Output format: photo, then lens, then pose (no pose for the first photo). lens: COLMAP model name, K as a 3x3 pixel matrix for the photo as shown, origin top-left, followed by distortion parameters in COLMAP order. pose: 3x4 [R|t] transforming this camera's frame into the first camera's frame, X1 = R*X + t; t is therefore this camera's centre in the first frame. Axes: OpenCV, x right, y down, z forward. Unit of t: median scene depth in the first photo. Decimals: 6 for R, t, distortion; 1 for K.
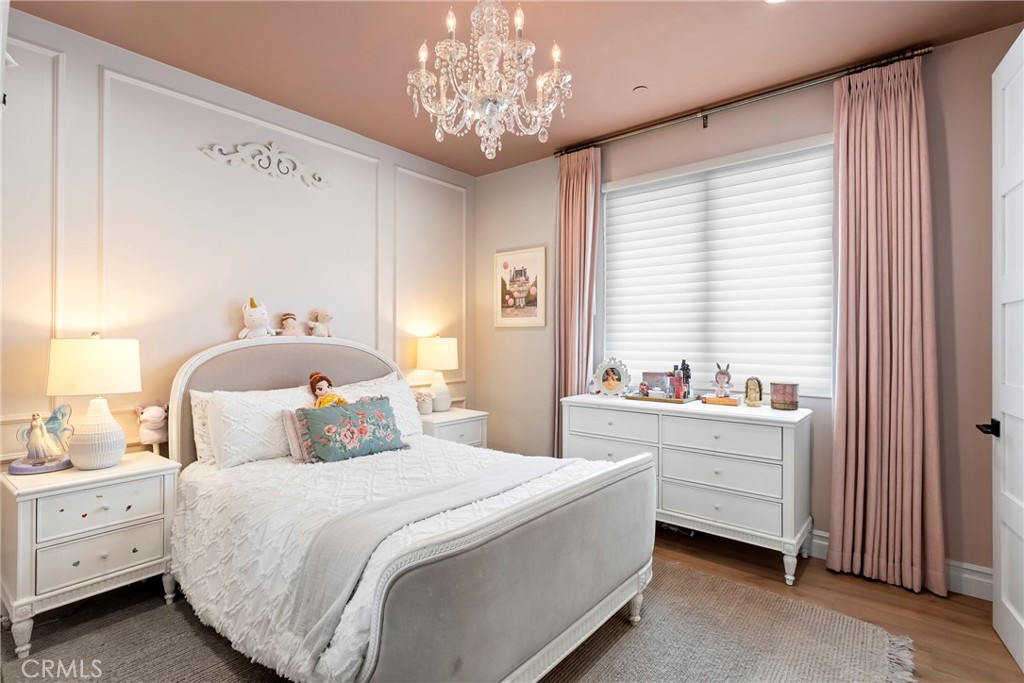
lens RADIAL K [[487.2, 0, 484.6], [0, 487.2, 343.7], [0, 0, 1]] dist [0.004066, -0.000229]
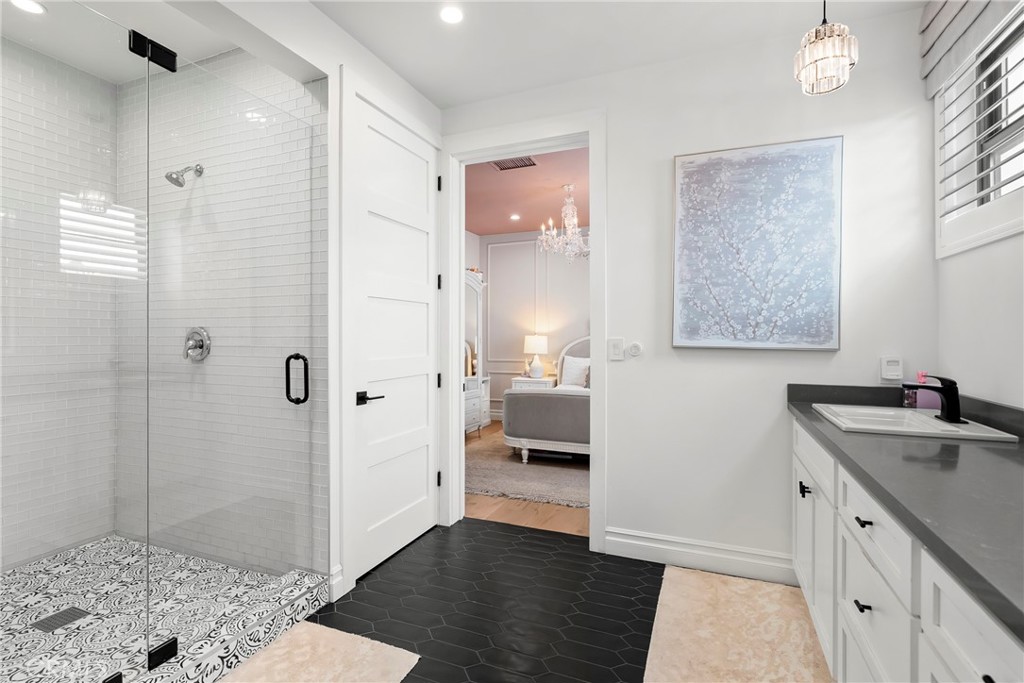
lens RADIAL K [[487.2, 0, 506.8], [0, 487.2, 337.2], [0, 0, 1]] dist [0.004066, -0.000229]
pose [[0.287959, -0.004464, -0.957632, 1.404944], [-0.000733, 0.999988, -0.004882, 0.008806], [0.957643, 0.002108, 0.287952, -0.022168]]
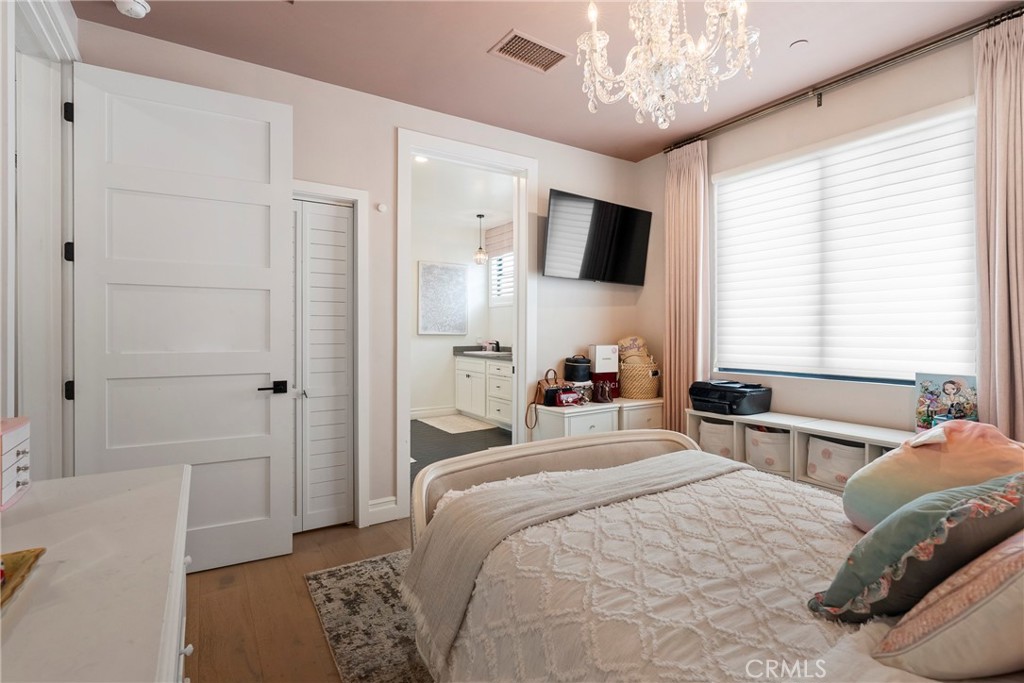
lens RADIAL K [[487.2, 0, 513.4], [0, 487.2, 332.0], [0, 0, 1]] dist [0.004066, -0.000229]
pose [[0.950184, -0.008881, -0.311562, 1.737237], [0.011152, 0.999923, 0.005507, 0.003341], [0.311489, -0.008707, 0.950210, -1.357915]]
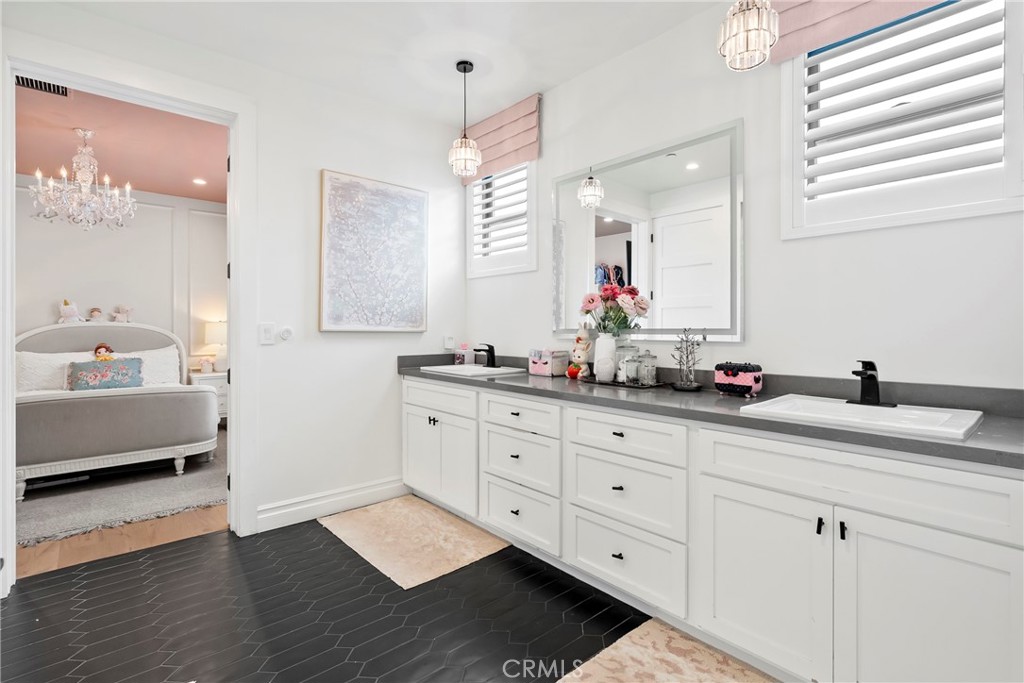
lens RADIAL K [[487.2, 0, 512.7], [0, 487.2, 332.8], [0, 0, 1]] dist [0.004066, -0.000229]
pose [[0.985523, -0.006170, -0.169431, 1.238955], [0.007478, 0.999947, 0.007083, 0.020274], [0.169378, -0.008248, 0.985517, -0.393606]]
